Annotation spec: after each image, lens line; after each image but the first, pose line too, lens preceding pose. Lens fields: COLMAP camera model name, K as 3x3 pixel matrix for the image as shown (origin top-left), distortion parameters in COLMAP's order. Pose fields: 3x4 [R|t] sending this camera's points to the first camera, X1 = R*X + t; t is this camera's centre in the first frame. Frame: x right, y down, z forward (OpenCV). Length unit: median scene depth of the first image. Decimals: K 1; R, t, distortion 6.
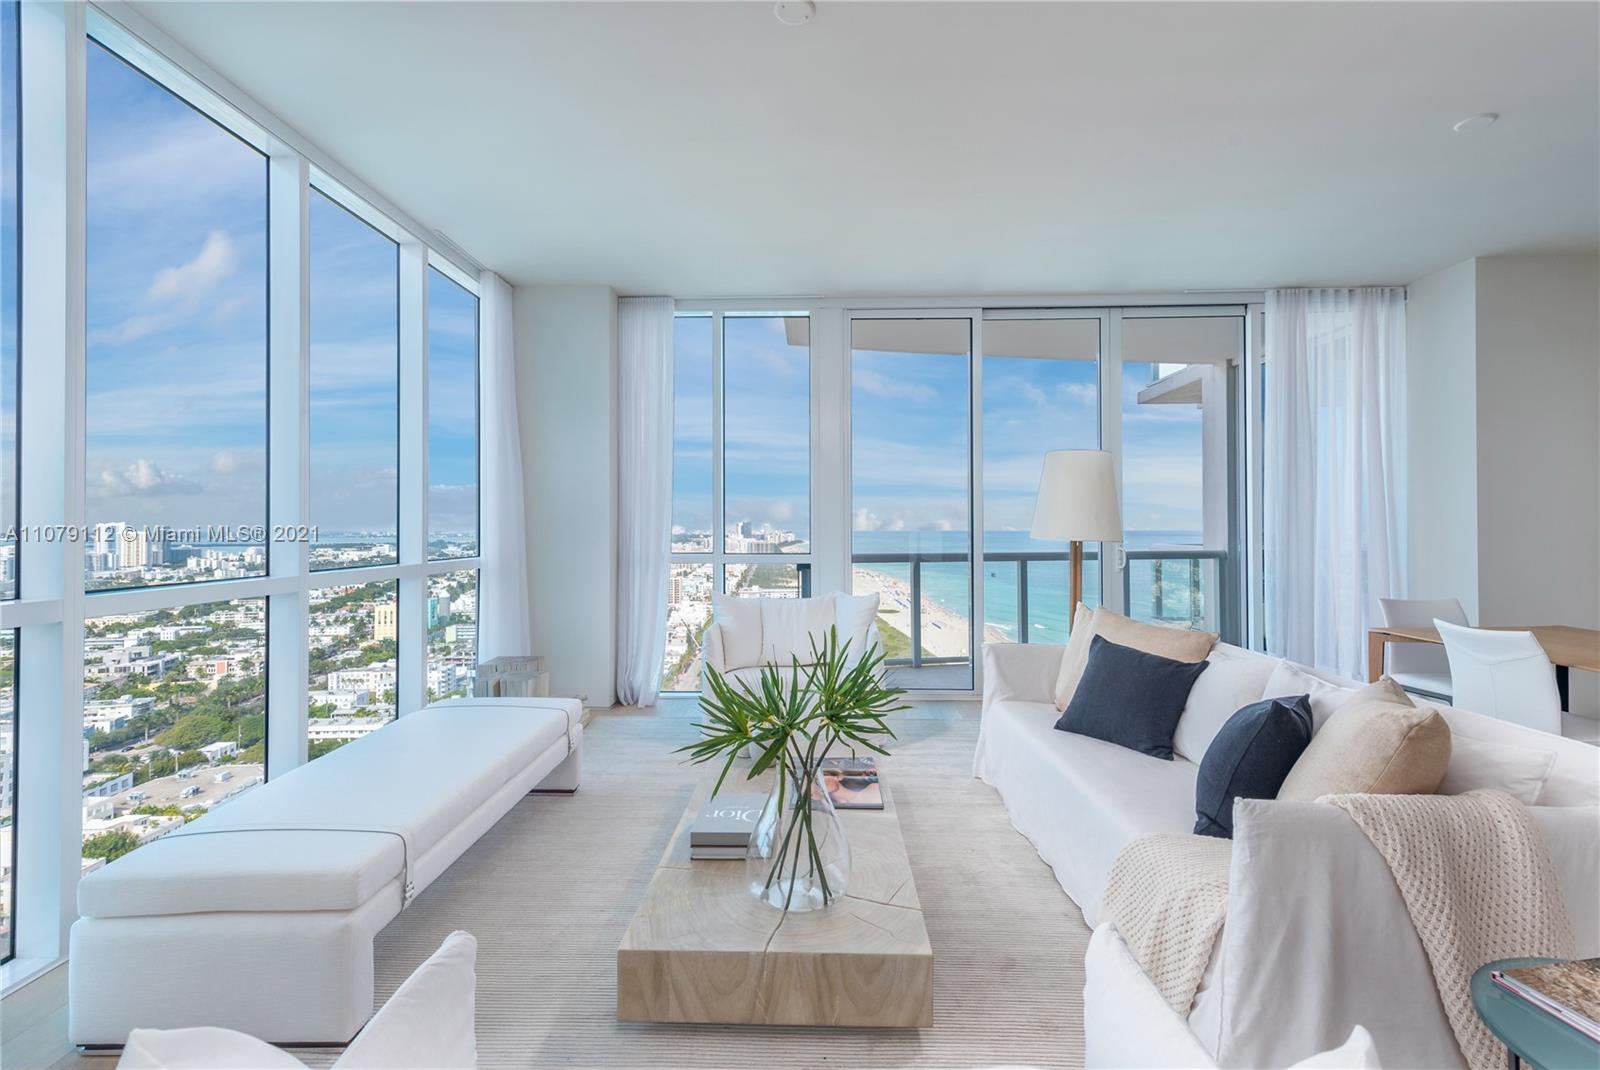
lens RADIAL K [[728.2, 0, 782.7], [0, 728.2, 515.4], [0, 0, 1]] dist [0.005687, -0.000201]
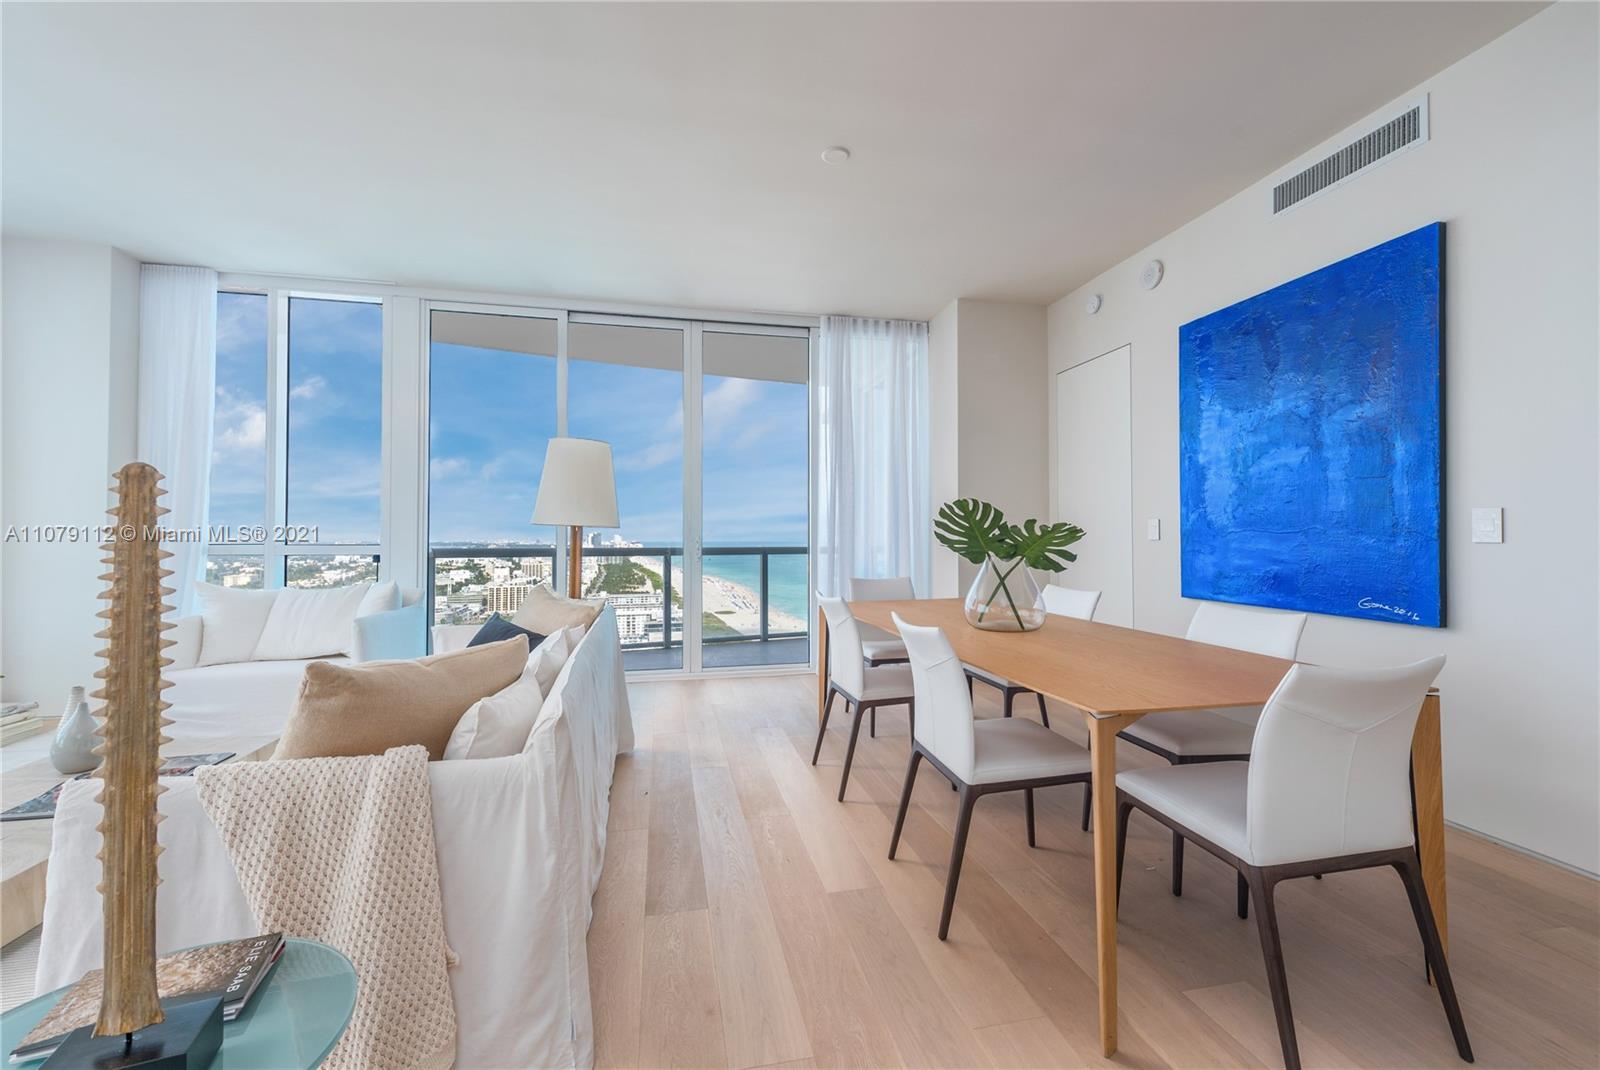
lens RADIAL K [[644.0, 0, 793.4], [0, 644.0, 525.8], [0, 0, 1]] dist [0.007497, 0.000099]
pose [[0.971885, 0.008106, 0.235315, 0.387273], [-0.007110, 0.999962, -0.005077, 0.028085], [-0.235347, 0.003261, 0.971906, 0.022018]]
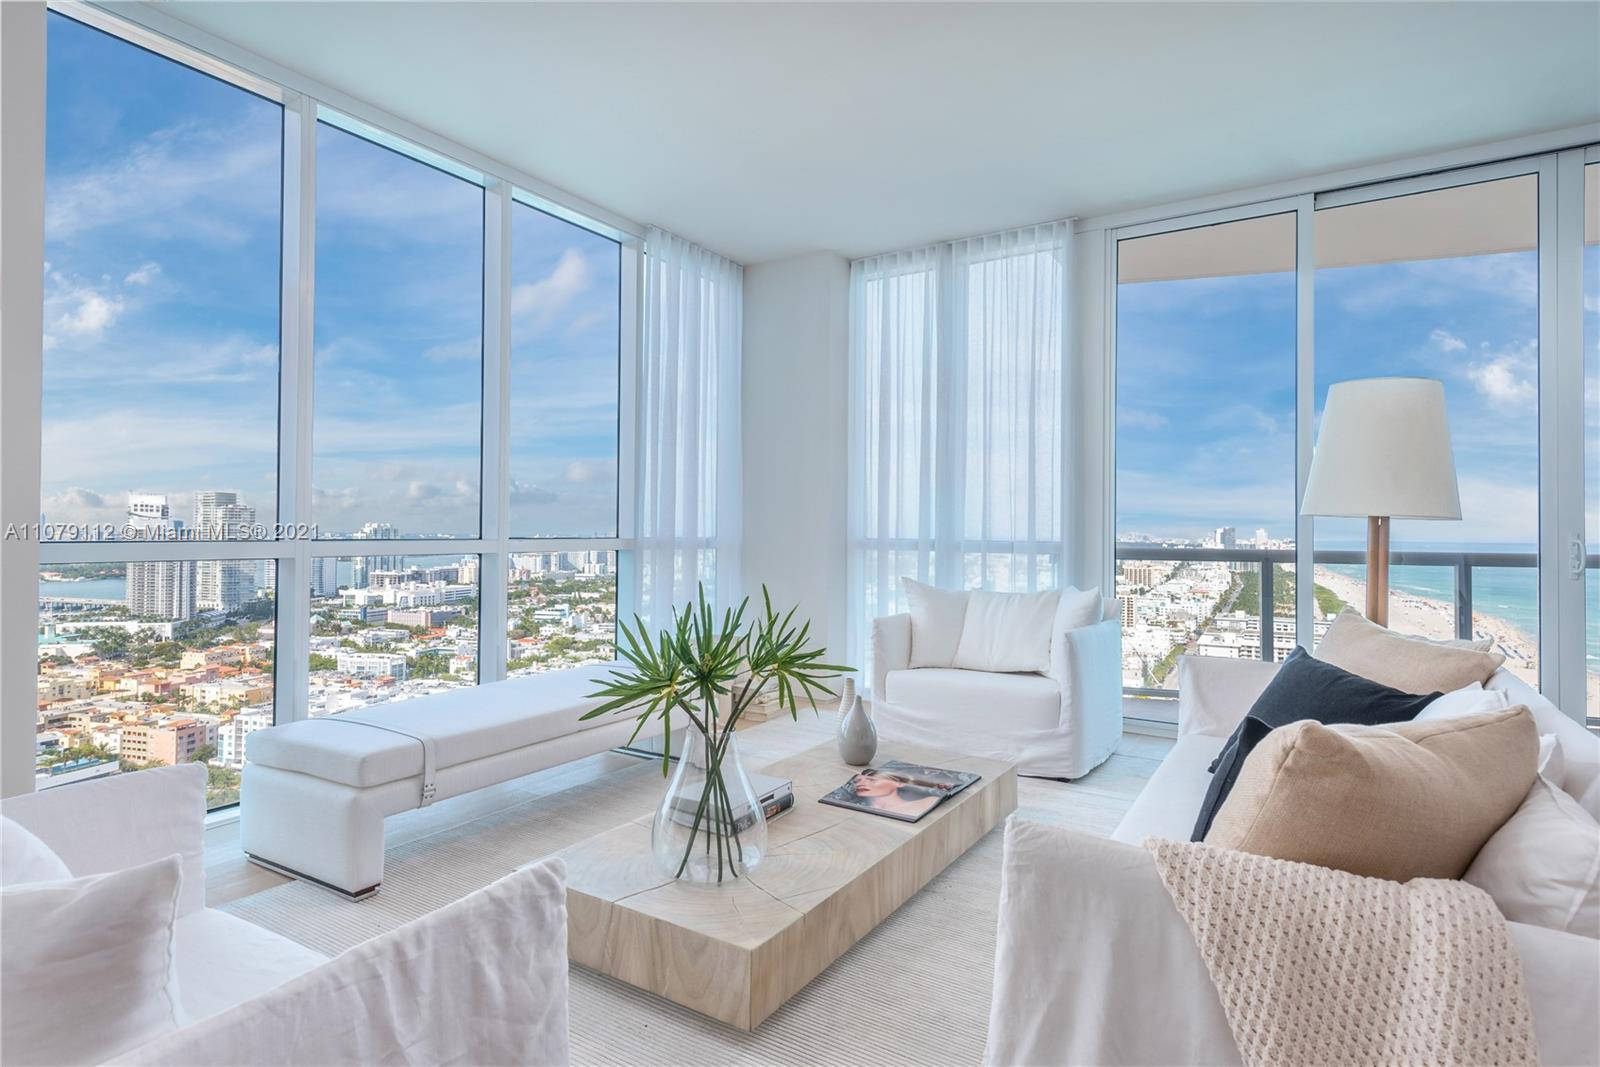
lens RADIAL K [[837.2, 0, 791.8], [0, 837.2, 515.4], [0, 0, 1]] dist [0.004842, -0.000506]
pose [[0.859764, 0.000972, -0.510690, 0.264781], [-0.003569, 0.999985, -0.004106, 0.029128], [0.510679, 0.005352, 0.859755, 0.053992]]
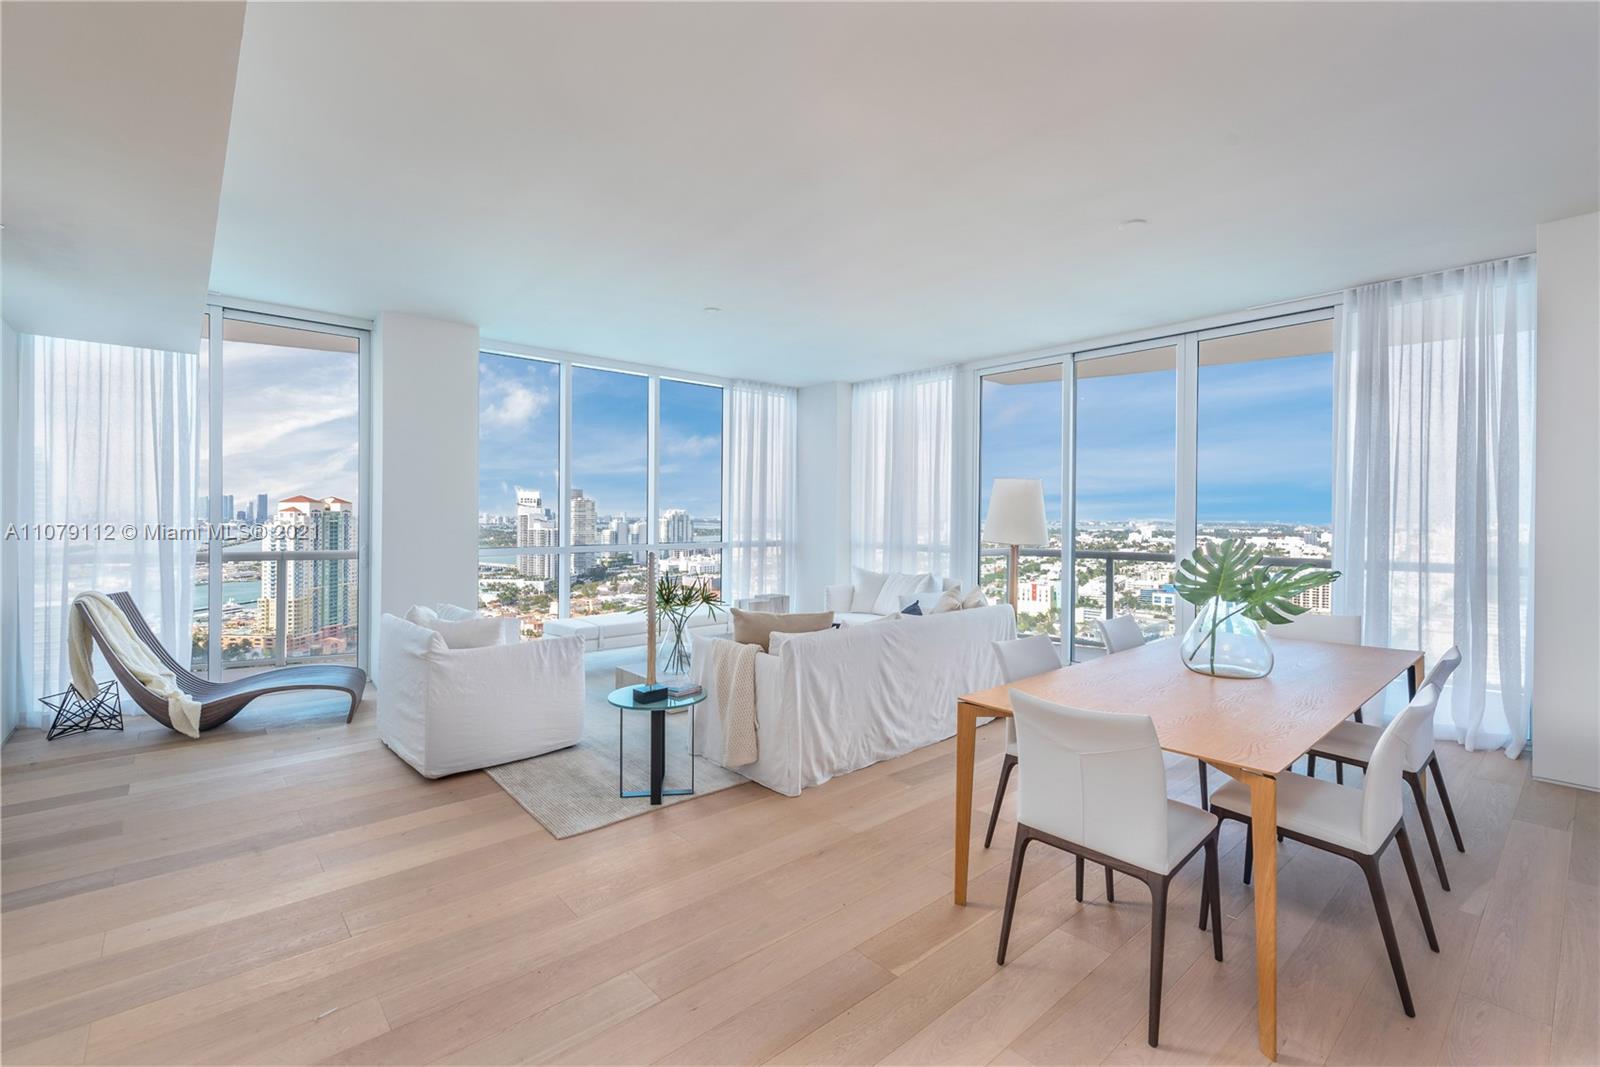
lens RADIAL K [[700.5, 0, 800.4], [0, 700.5, 512.9], [0, 0, 1]] dist [0.009455, -0.000100]
pose [[0.680968, 0.007318, -0.732277, 0.863301], [0.001365, 0.999936, 0.011263, -0.029210], [0.732312, -0.008670, 0.680914, -0.153513]]
